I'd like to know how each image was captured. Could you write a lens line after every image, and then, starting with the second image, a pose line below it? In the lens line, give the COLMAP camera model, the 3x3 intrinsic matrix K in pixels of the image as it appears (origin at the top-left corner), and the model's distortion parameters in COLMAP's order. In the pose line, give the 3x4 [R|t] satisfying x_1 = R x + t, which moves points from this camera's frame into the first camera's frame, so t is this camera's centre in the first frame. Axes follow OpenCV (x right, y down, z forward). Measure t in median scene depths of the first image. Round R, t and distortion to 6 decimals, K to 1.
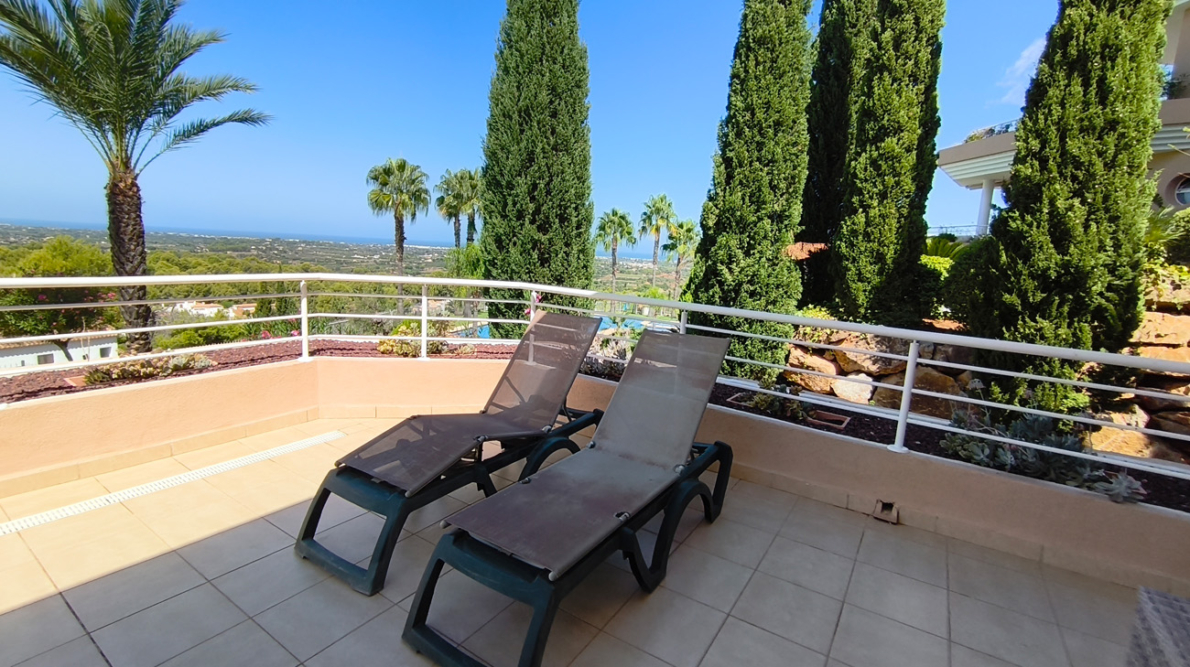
lens RADIAL K [[524.1, 0, 593.2], [0, 524.1, 326.5], [0, 0, 1]] dist [-0.004068, 0.002591]
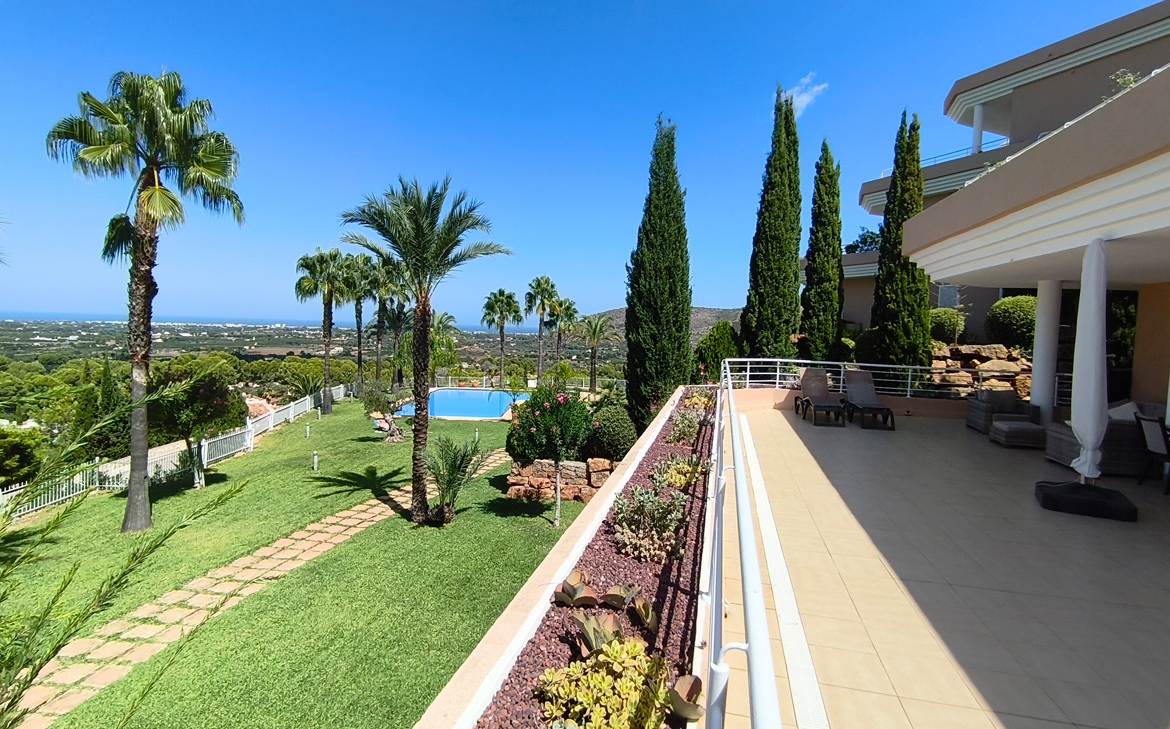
lens RADIAL K [[574.1, 0, 588.0], [0, 574.1, 358.0], [0, 0, 1]] dist [0.001848, -0.000959]
pose [[0.938613, -0.043612, 0.342205, -1.080440], [0.070275, 0.995348, -0.065902, 0.021310], [-0.337739, 0.085905, 0.937312, -0.773637]]
